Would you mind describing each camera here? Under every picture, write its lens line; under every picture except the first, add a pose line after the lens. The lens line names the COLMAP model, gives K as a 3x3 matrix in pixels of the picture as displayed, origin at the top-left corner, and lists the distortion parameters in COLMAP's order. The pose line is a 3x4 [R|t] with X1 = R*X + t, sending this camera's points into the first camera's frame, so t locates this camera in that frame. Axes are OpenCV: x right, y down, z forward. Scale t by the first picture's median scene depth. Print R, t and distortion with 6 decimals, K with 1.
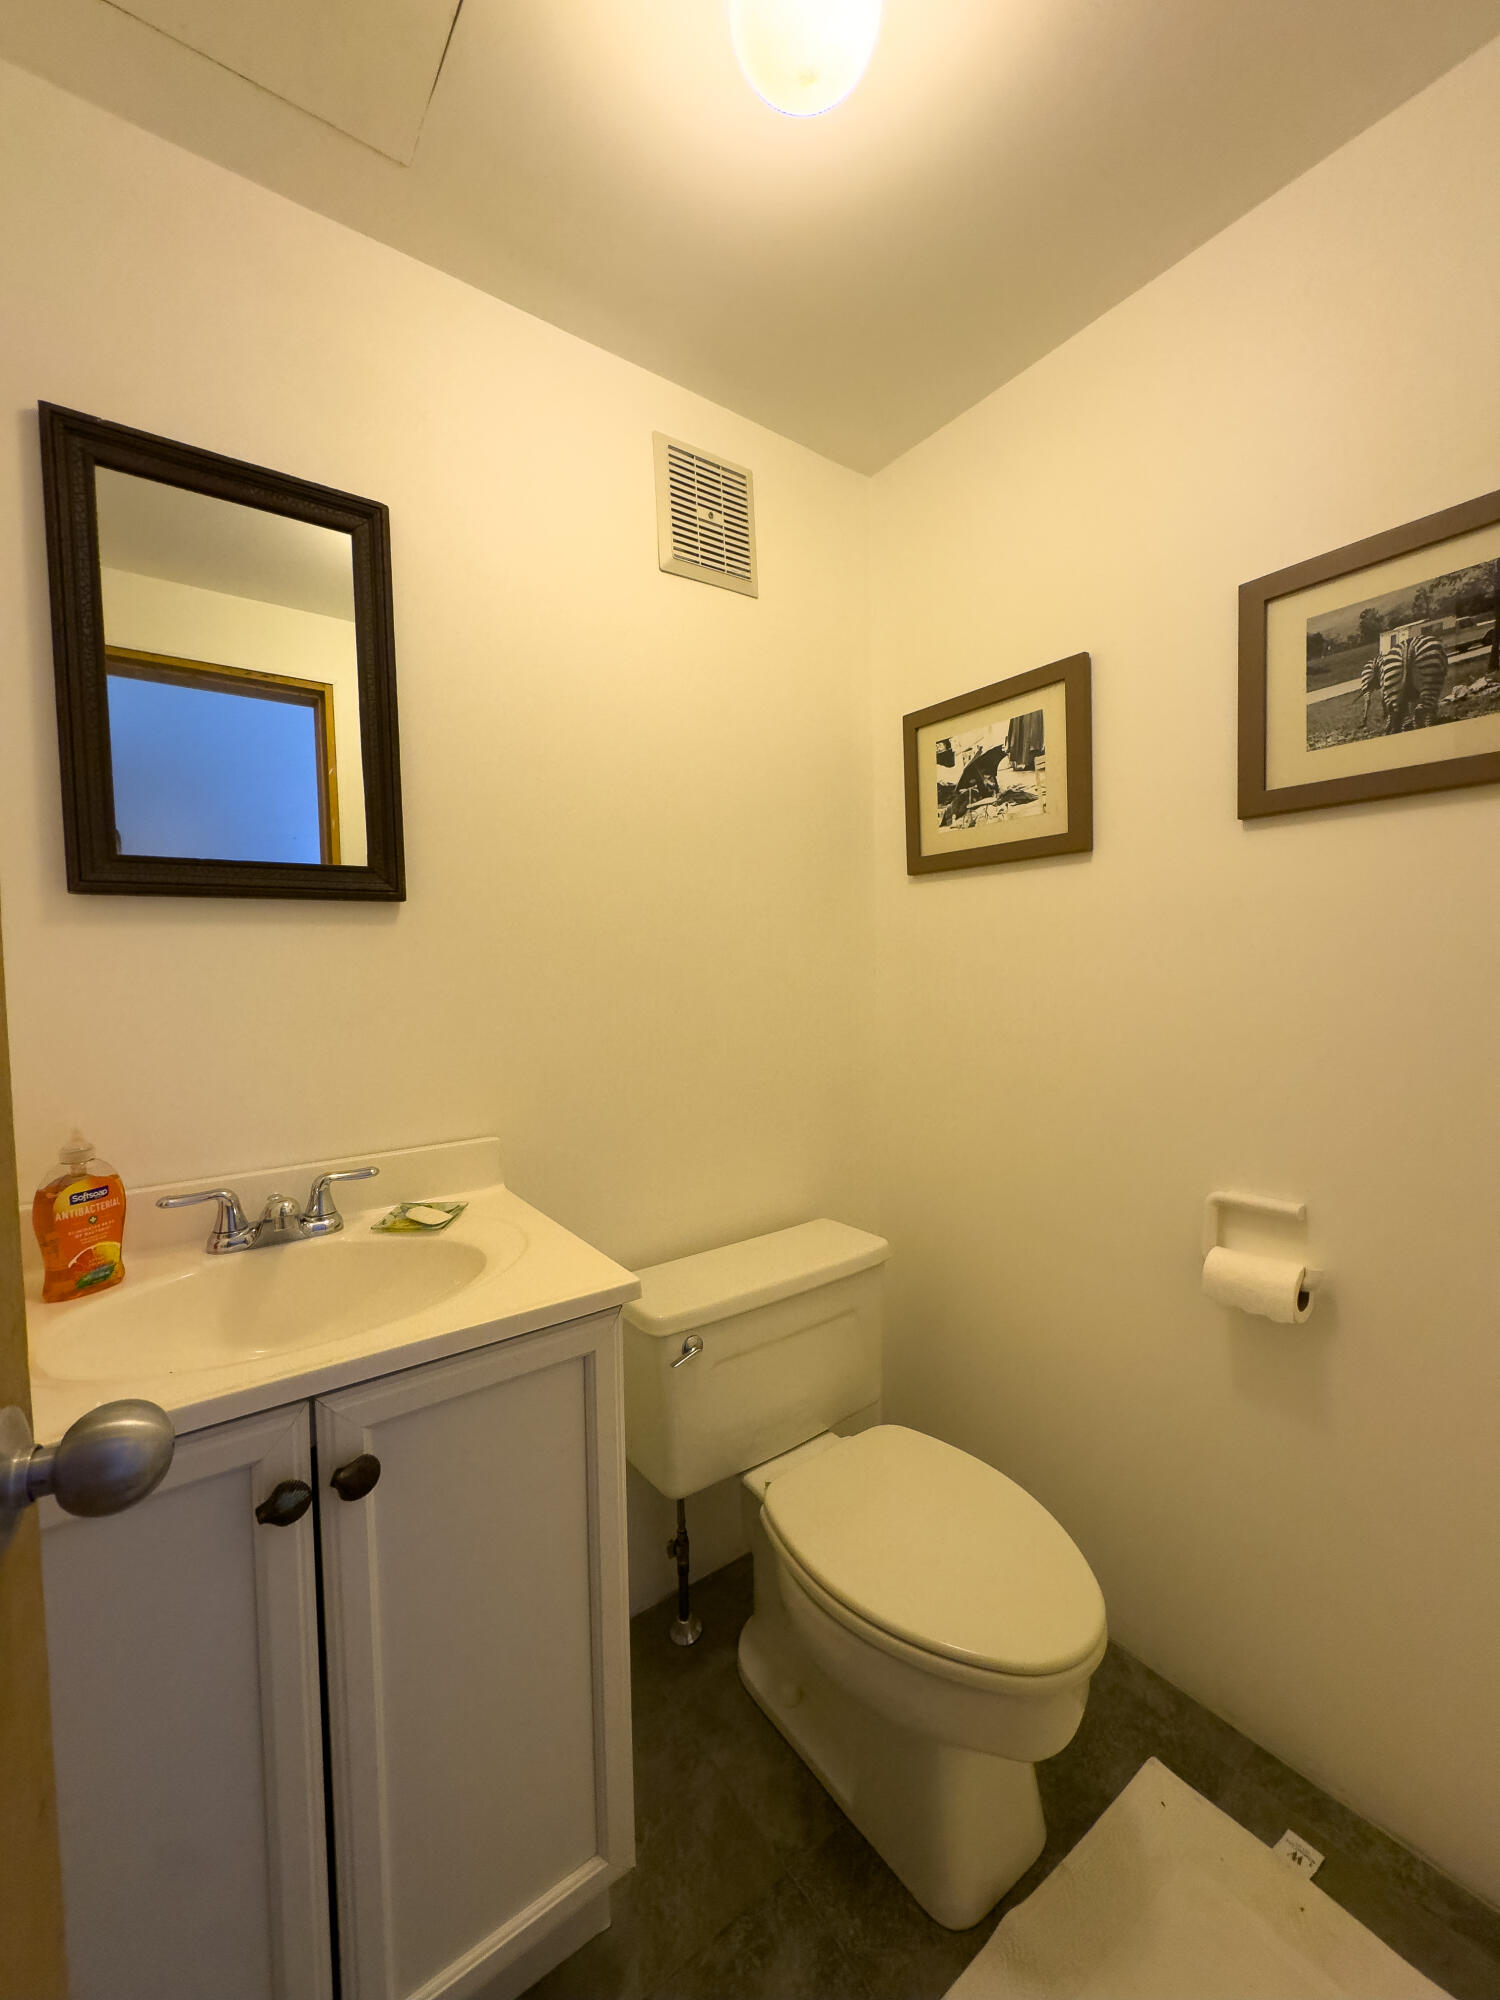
lens RADIAL K [[798.1, 0, 750.1], [0, 798.1, 995.8], [0, 0, 1]] dist [-0.002733, 0.000236]
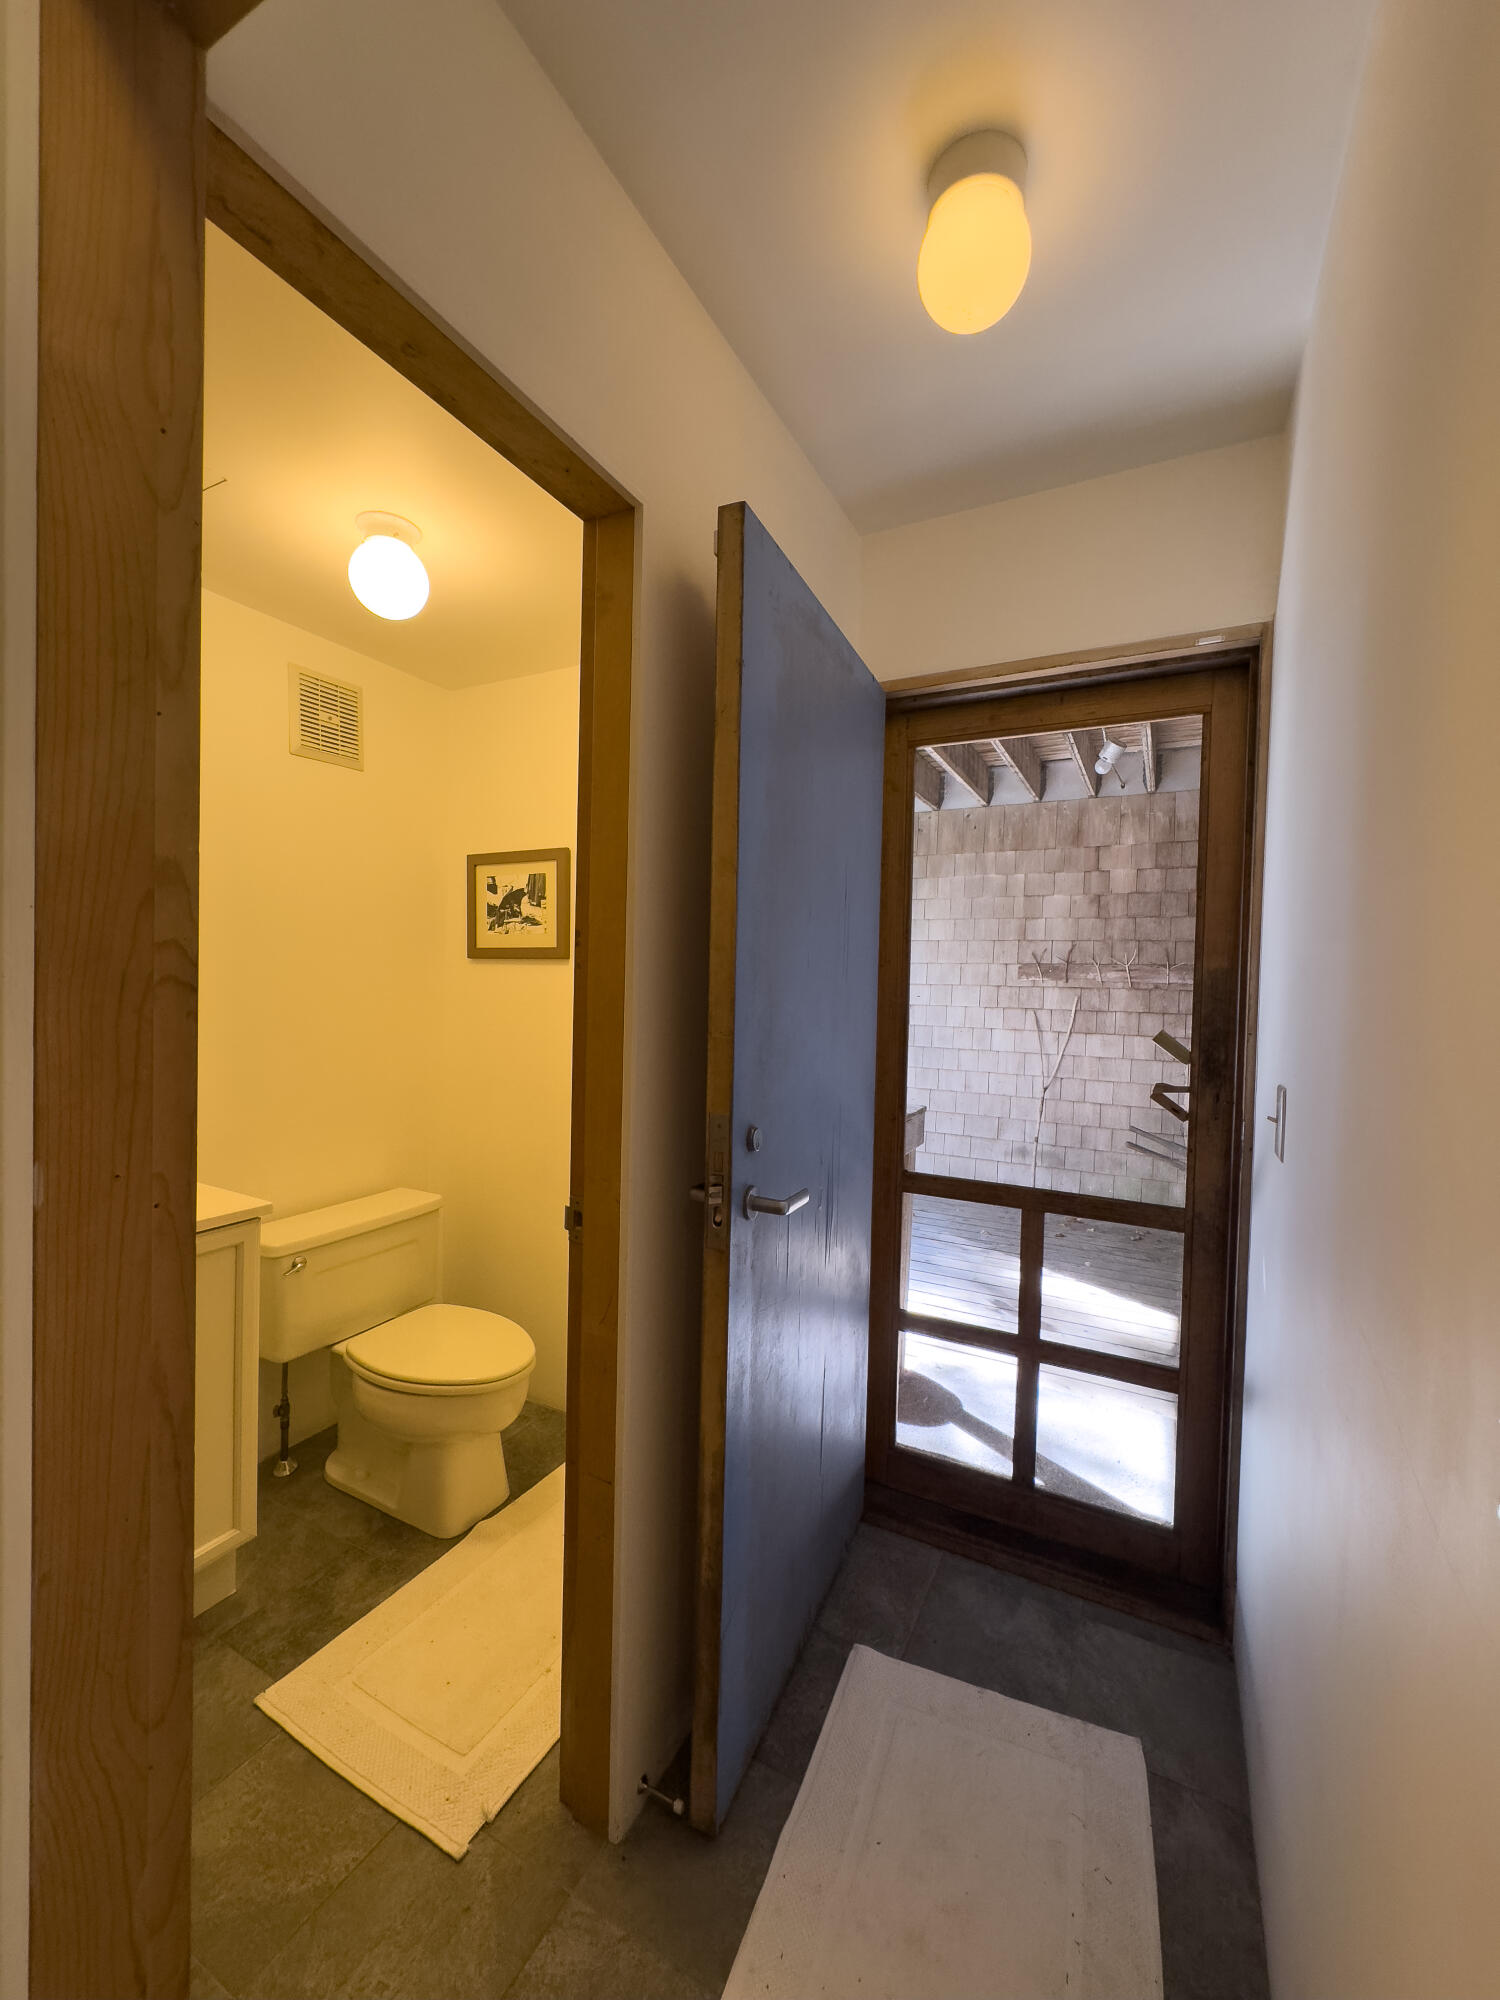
lens RADIAL K [[798.1, 0, 749.3], [0, 798.1, 998.3], [0, 0, 1]] dist [-0.002733, 0.000236]
pose [[0.898248, 0.030273, 0.438446, 0.017619], [-0.021465, 0.999456, -0.025034, -0.055870], [-0.438965, 0.013075, 0.898409, -0.694632]]
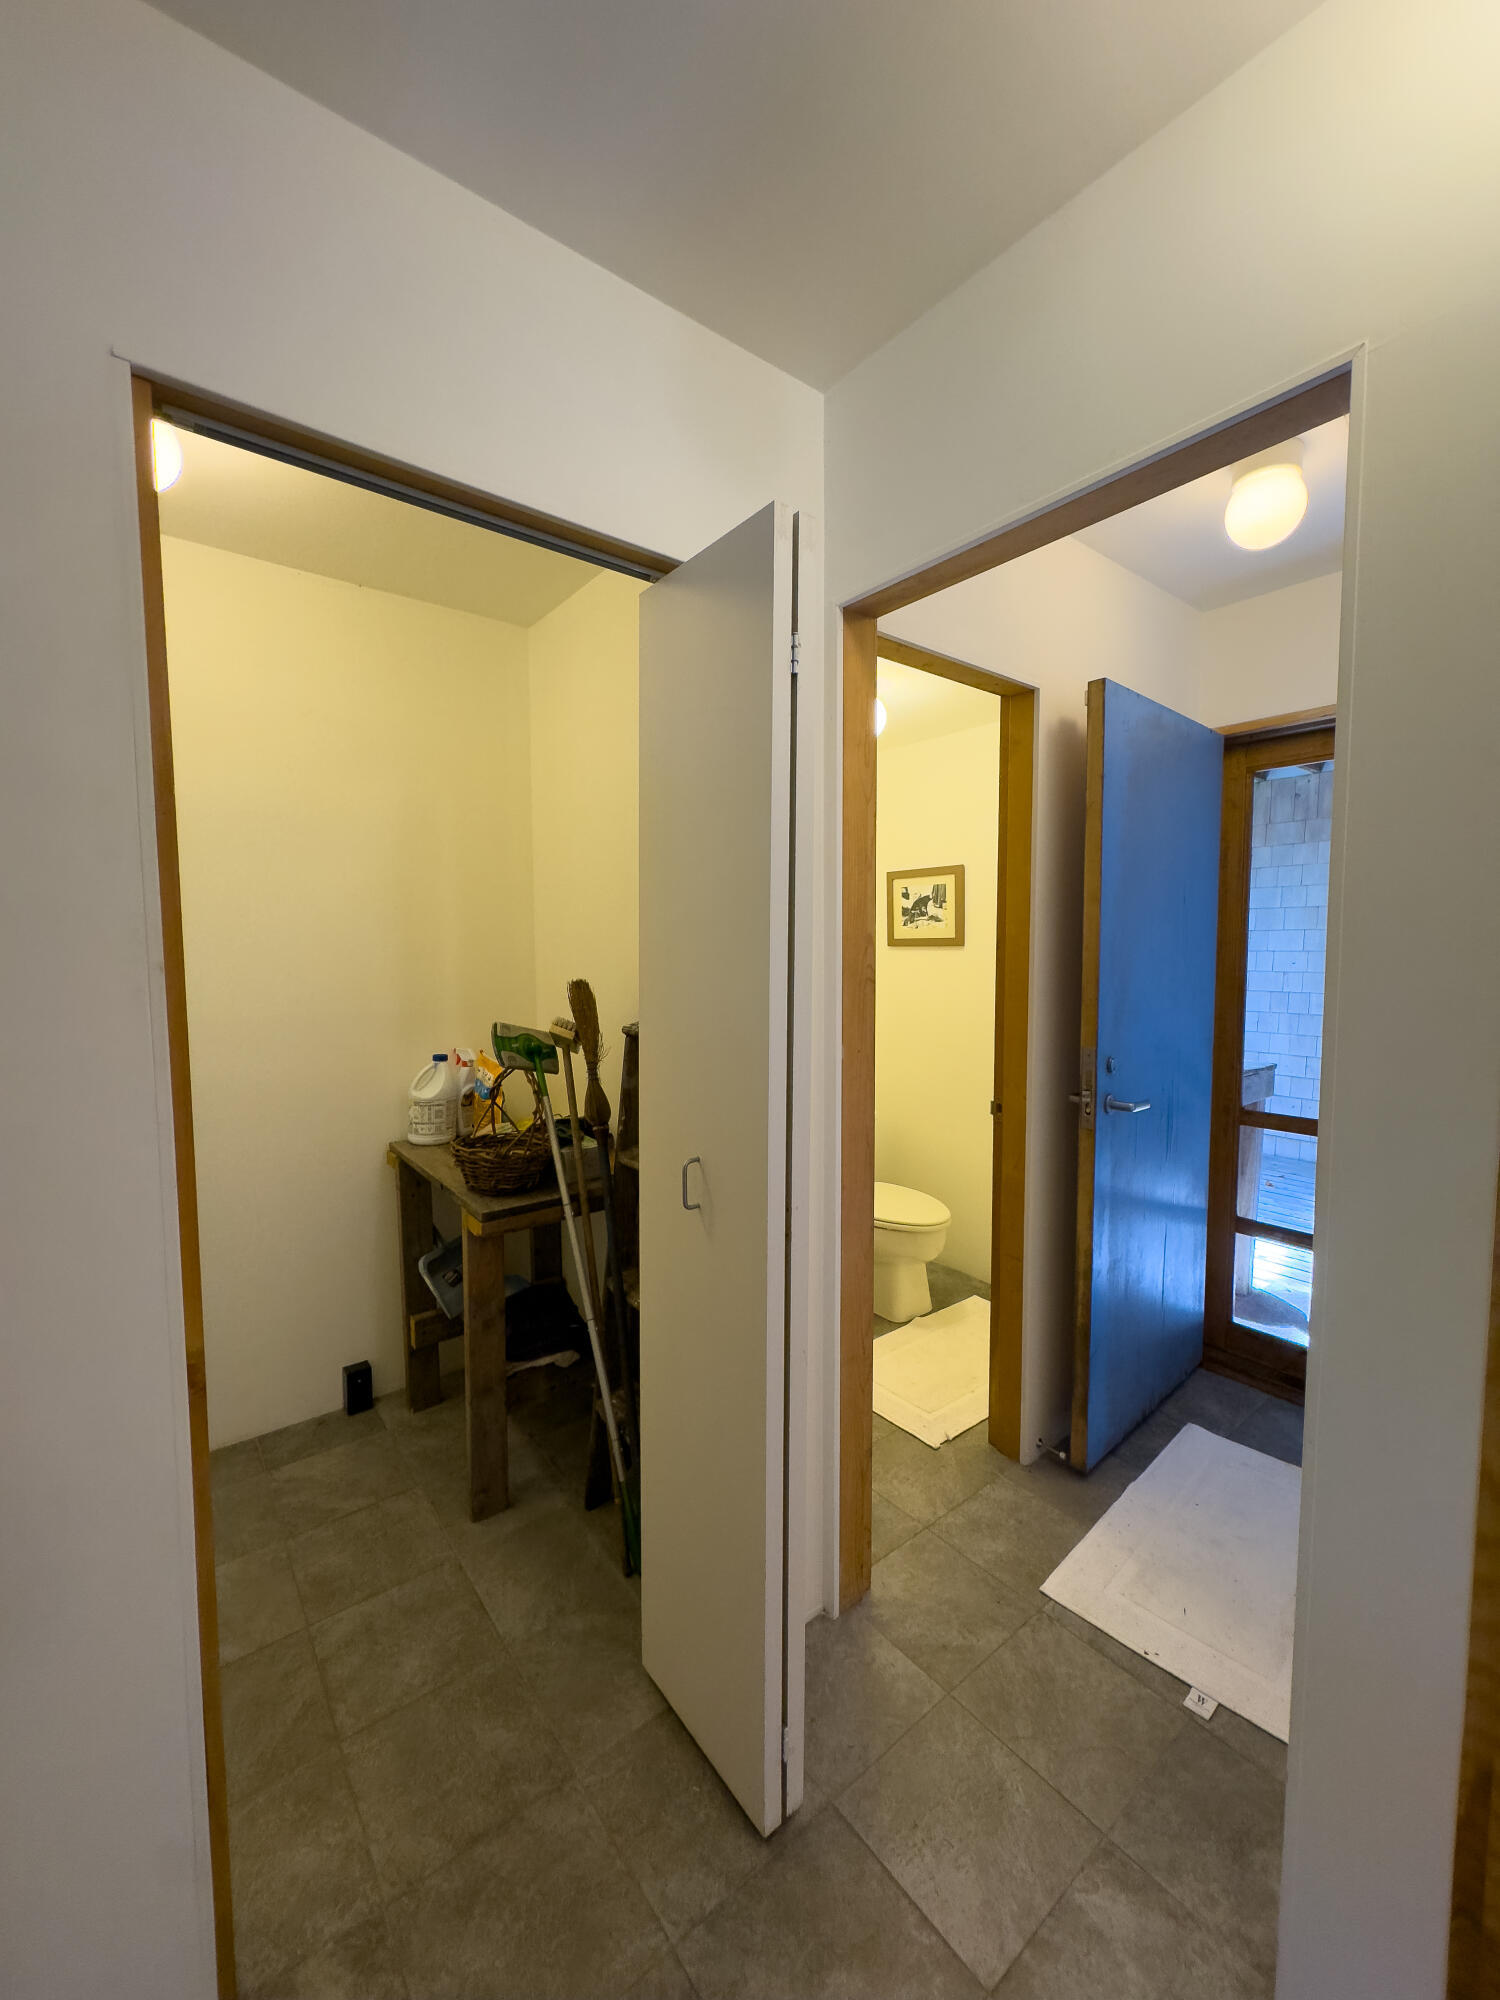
lens RADIAL K [[798.1, 0, 753.6], [0, 798.1, 997.0], [0, 0, 1]] dist [-0.002733, 0.000236]
pose [[0.999233, 0.012327, 0.037179, -0.271521], [-0.013138, 0.999679, 0.021642, -0.066895], [-0.036900, -0.022114, 0.999074, -1.281954]]
